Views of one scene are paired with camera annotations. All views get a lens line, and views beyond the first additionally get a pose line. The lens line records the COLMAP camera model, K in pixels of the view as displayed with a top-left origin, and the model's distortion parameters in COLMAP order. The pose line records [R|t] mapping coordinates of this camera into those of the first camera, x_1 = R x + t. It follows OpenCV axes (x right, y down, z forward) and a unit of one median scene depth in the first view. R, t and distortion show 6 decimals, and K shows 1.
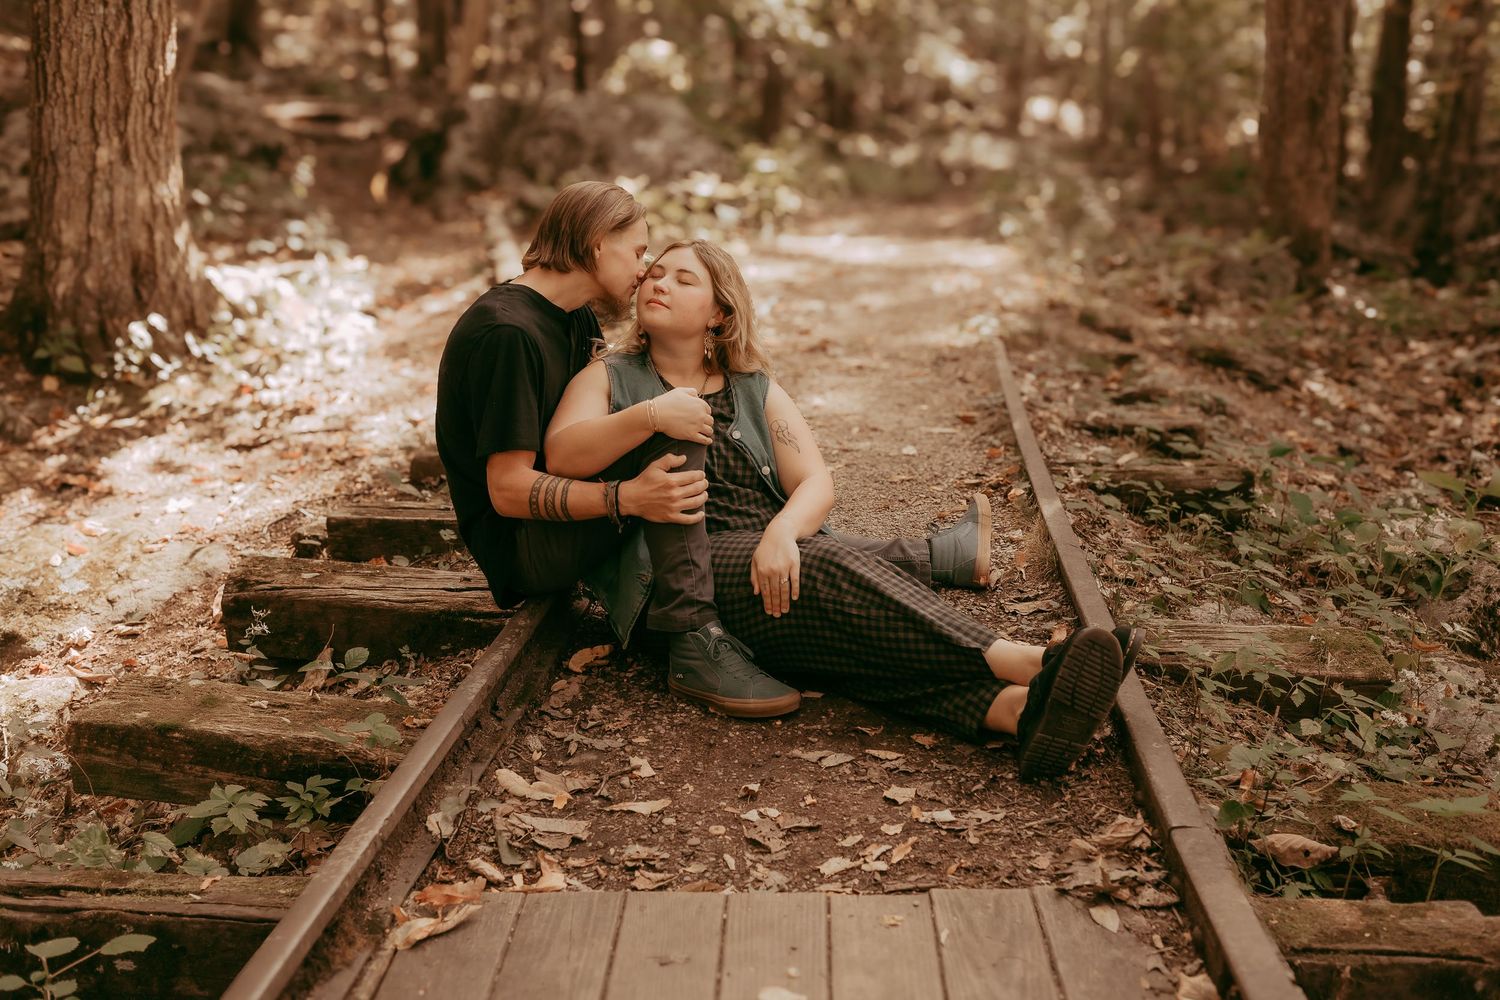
lens RADIAL K [[1442.6, 0, 753.3], [0, 1442.6, 500.4], [0, 0, 1]] dist [-0.015143, 0.000000]
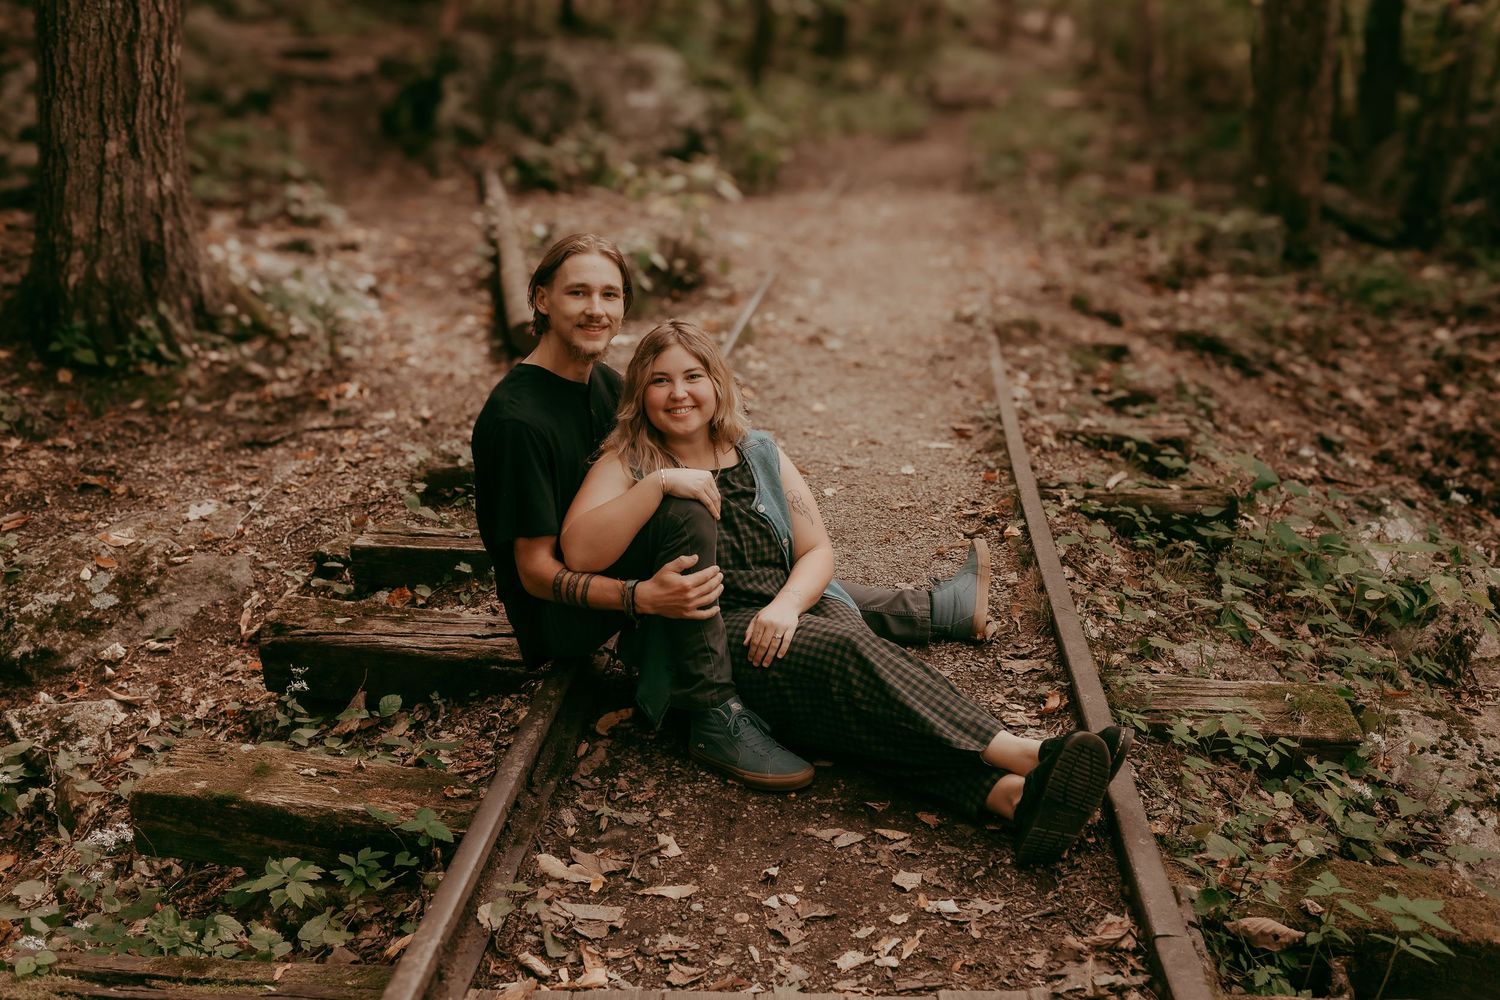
lens RADIAL K [[1442.6, 0, 752.3], [0, 1442.6, 499.9], [0, 0, 1]] dist [-0.015143, 0.000000]
pose [[0.999894, 0.007840, 0.012229, -0.021924], [-0.008617, 0.997859, 0.064832, -0.106822], [-0.011694, -0.064930, 0.997821, -0.048784]]
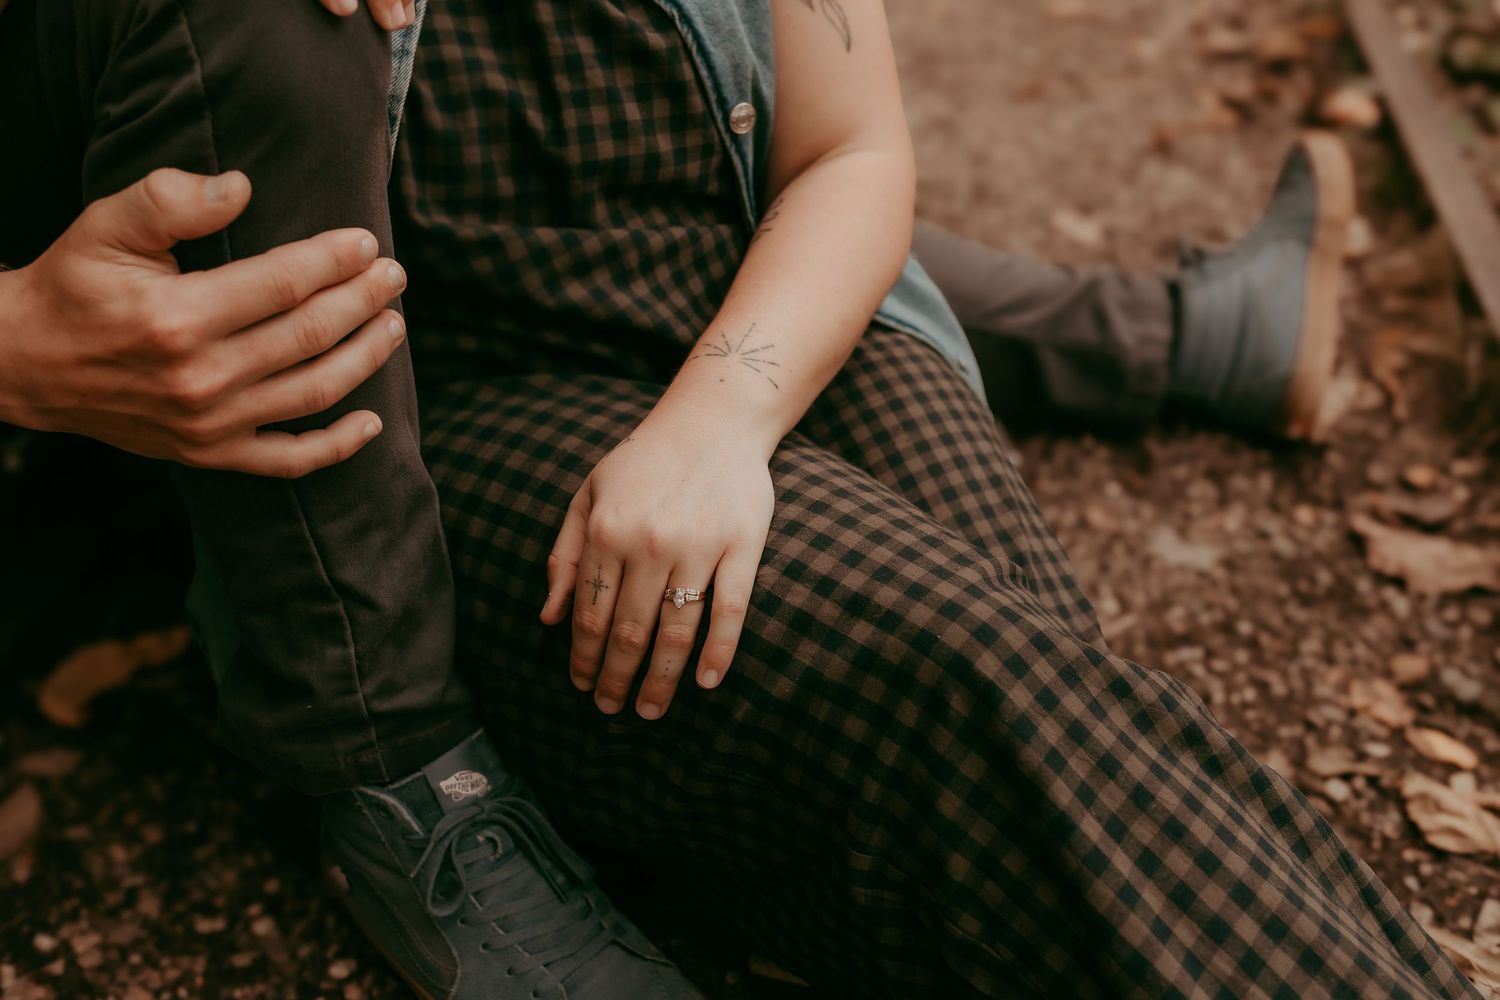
lens RADIAL K [[1442.6, 0, 737.6], [0, 1442.6, 496.4], [0, 0, 1]] dist [-0.015143, 0.000000]
pose [[0.993574, 0.113126, 0.003613, 0.015370], [-0.105421, 0.913335, 0.393327, -0.056795], [0.041196, -0.391180, 0.919392, 0.625218]]
